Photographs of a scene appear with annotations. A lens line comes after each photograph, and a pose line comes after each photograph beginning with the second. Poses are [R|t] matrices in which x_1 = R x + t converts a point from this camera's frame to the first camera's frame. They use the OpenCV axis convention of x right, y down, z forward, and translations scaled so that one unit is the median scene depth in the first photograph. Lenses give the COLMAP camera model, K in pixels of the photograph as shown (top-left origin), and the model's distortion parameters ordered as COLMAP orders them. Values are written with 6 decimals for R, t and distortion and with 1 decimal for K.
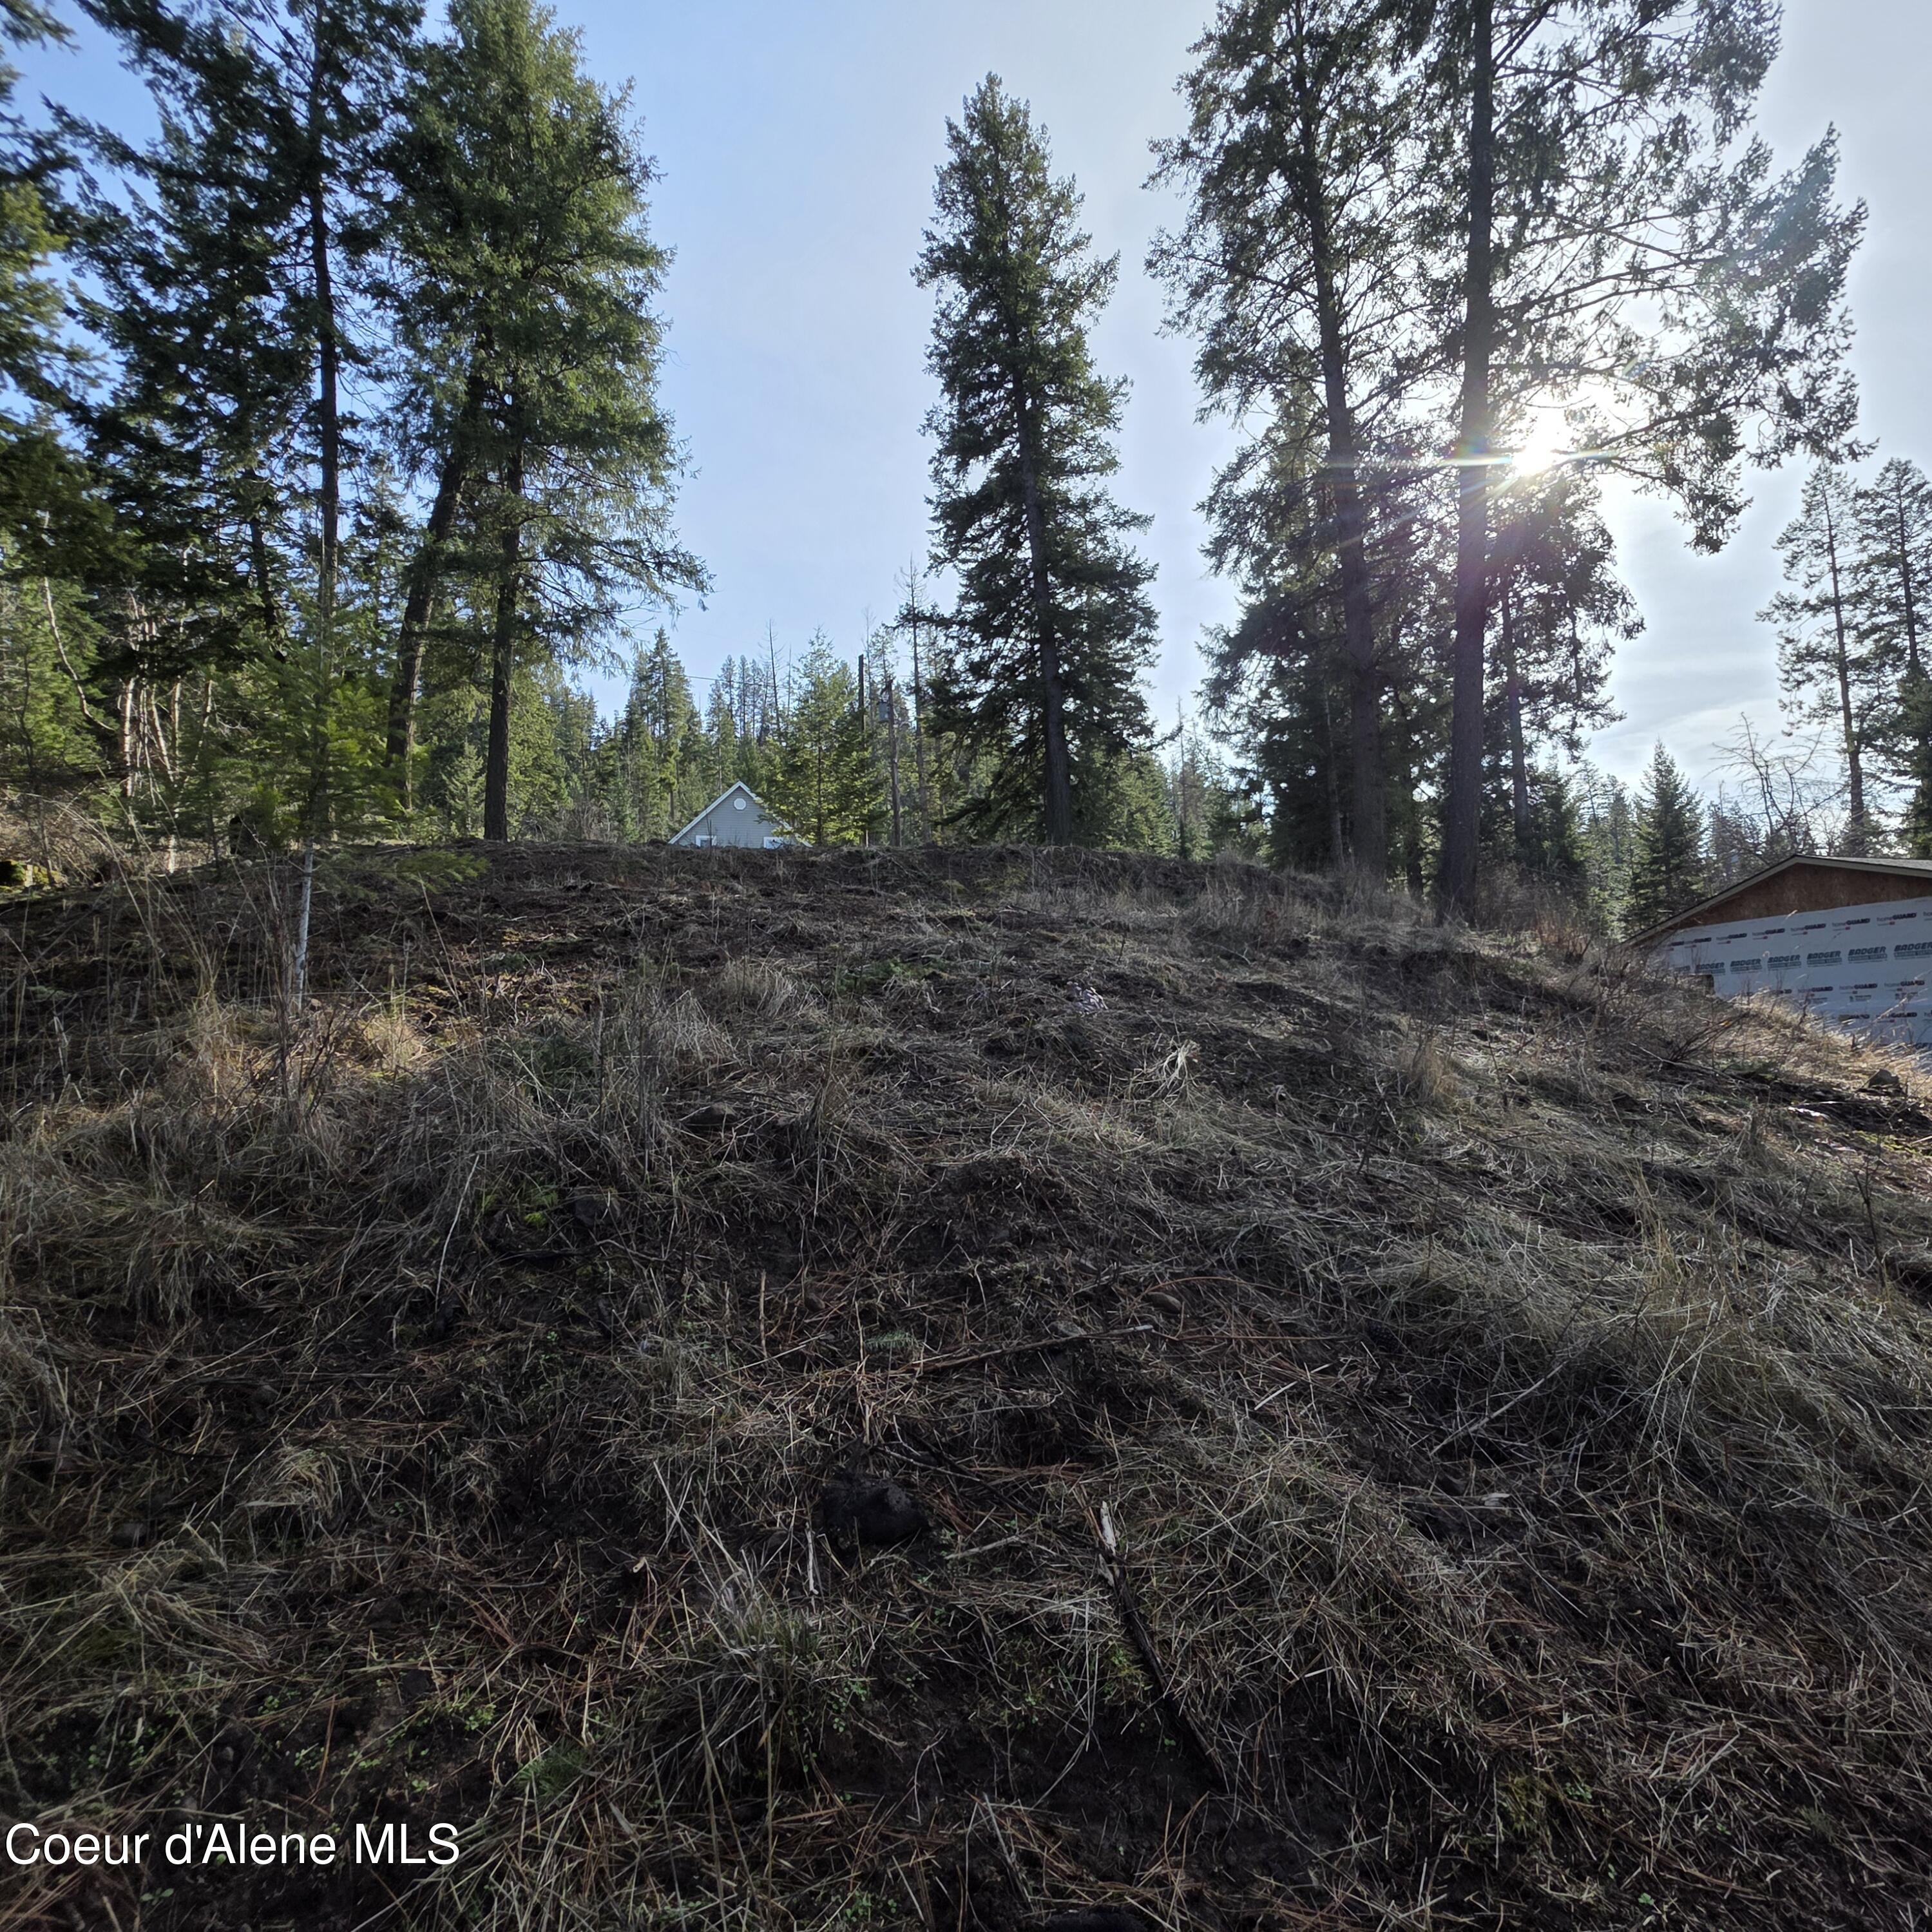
lens RADIAL K [[1030.1, 0, 971.7], [0, 1030.1, 967.6], [0, 0, 1]] dist [0.001372, -0.000166]
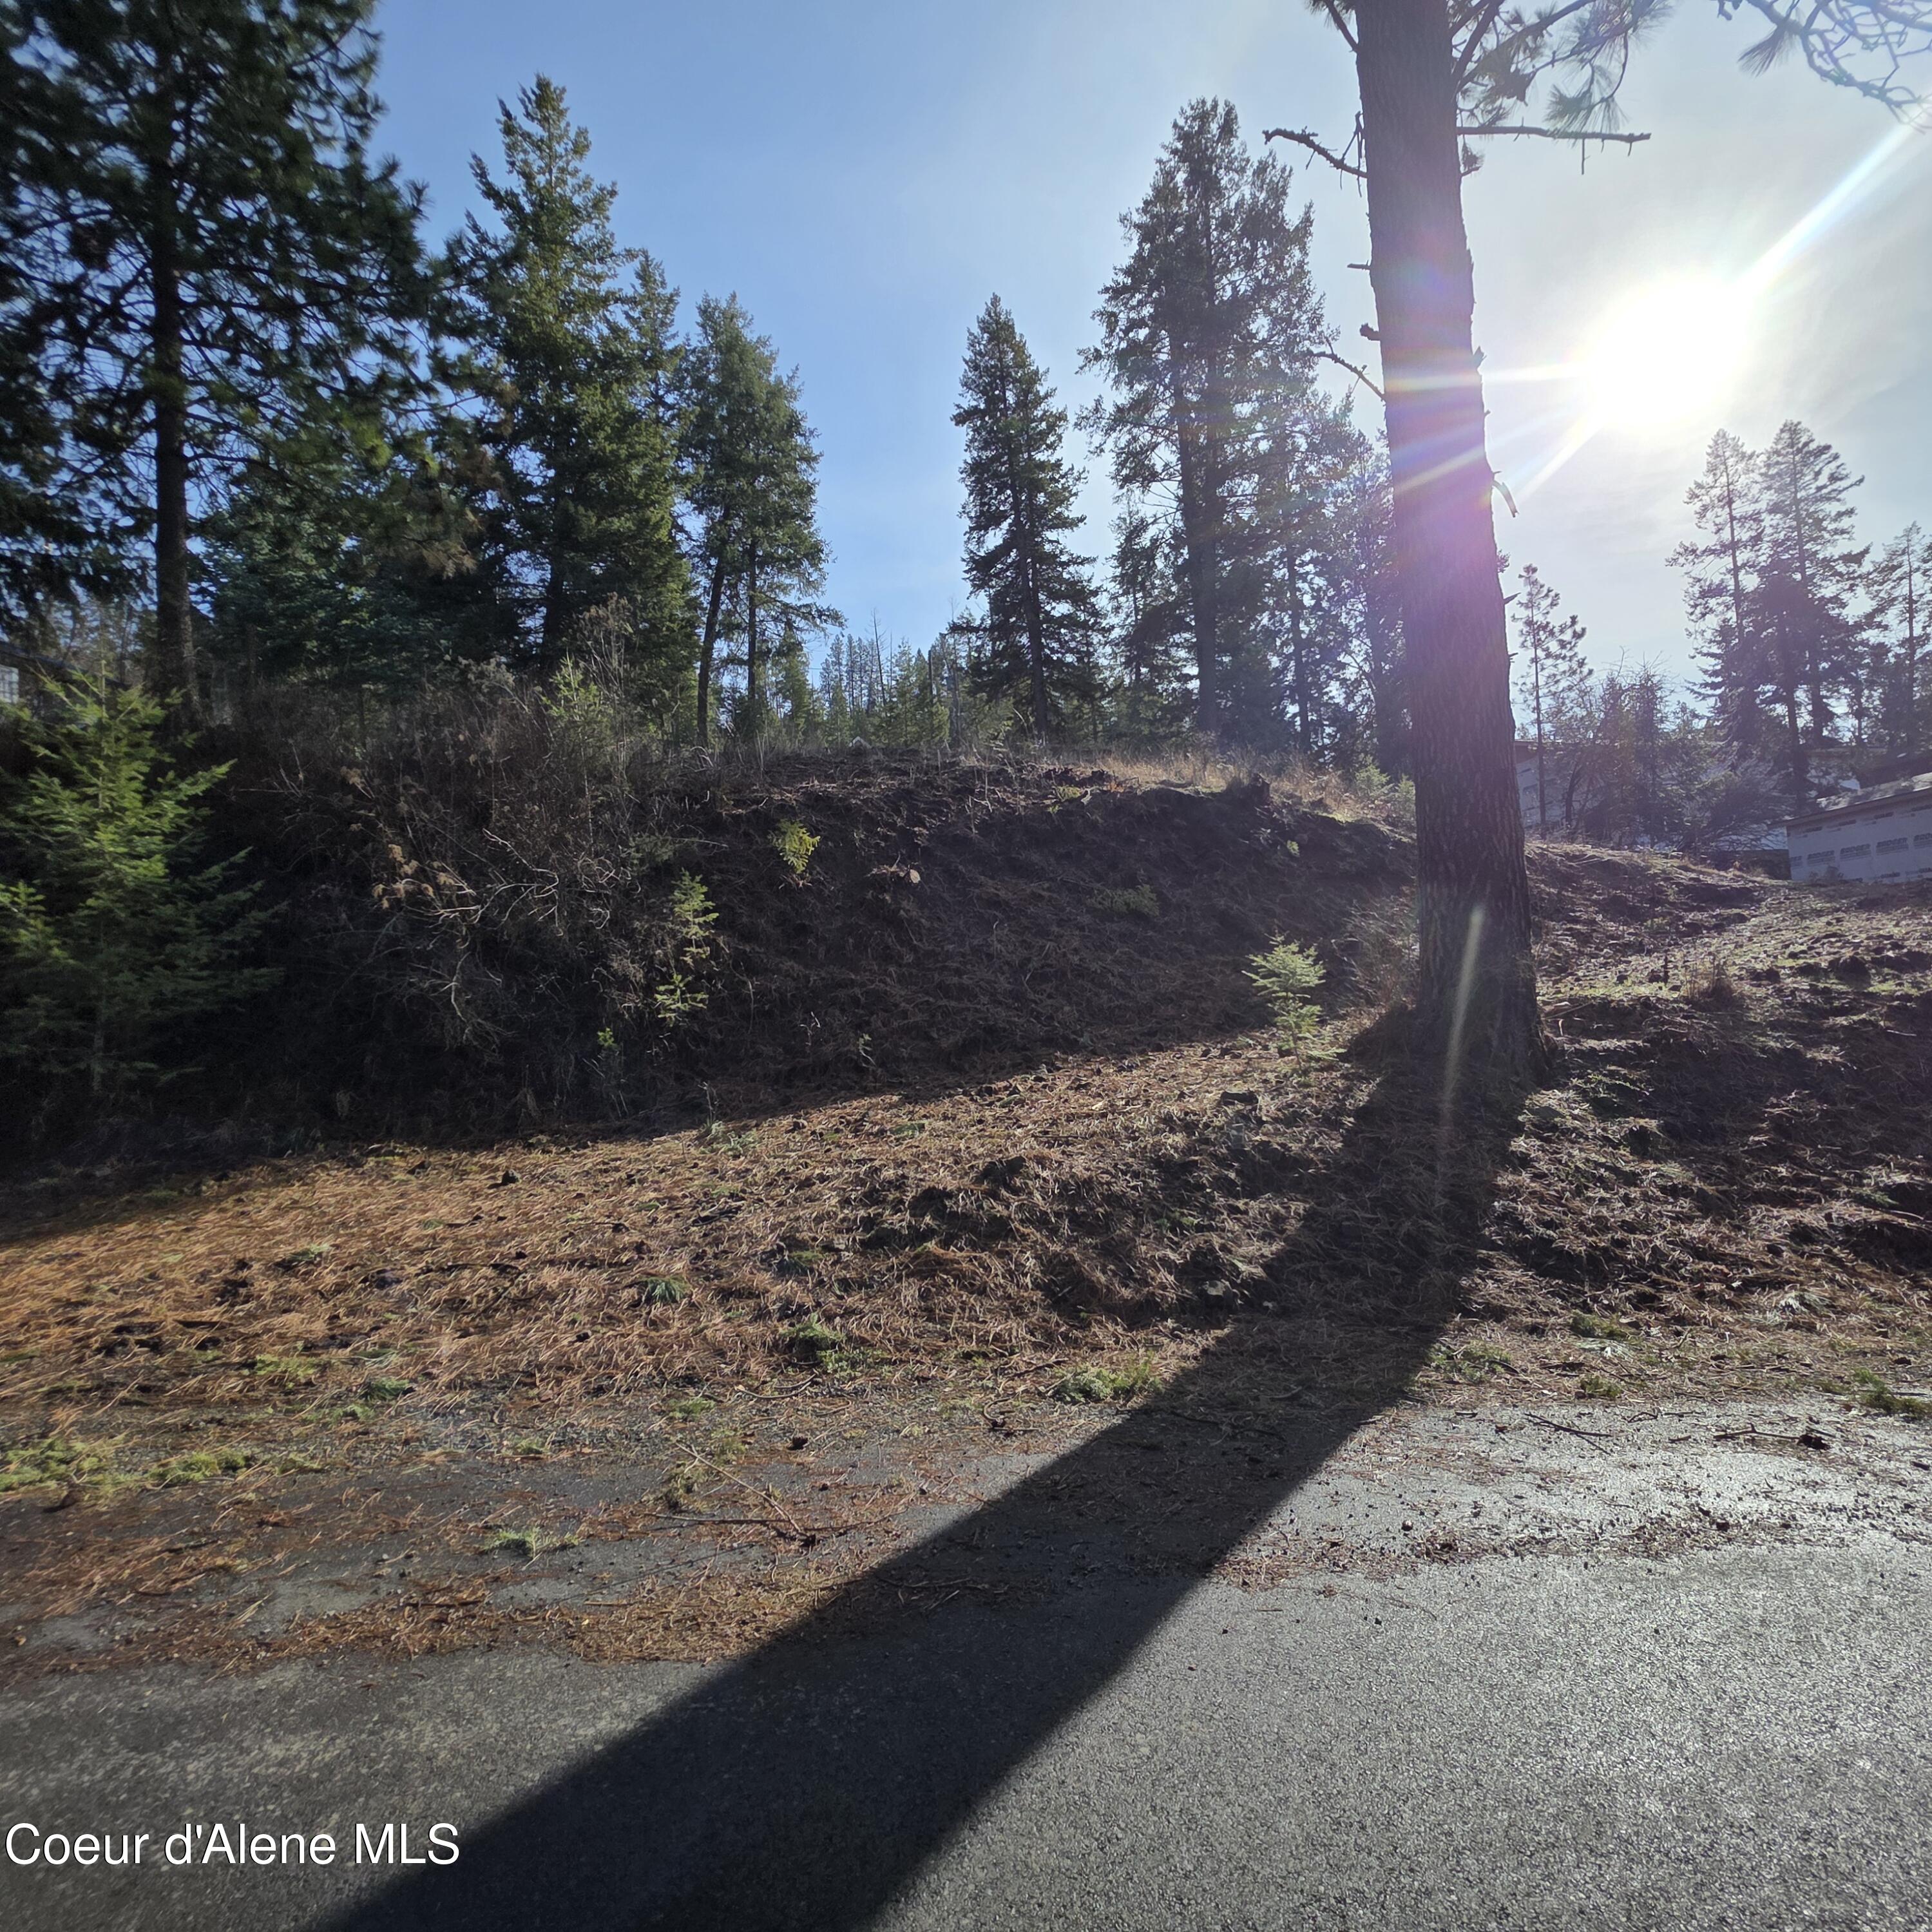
lens RADIAL K [[947.1, 0, 966.0], [0, 947.1, 966.0], [0, 0, 1]] dist [-0.000234, -0.000182]
pose [[0.993804, -0.024939, -0.108310, 0.208098], [0.030552, 0.998258, 0.050479, 0.264845], [0.106863, -0.053475, 0.992835, -1.092075]]
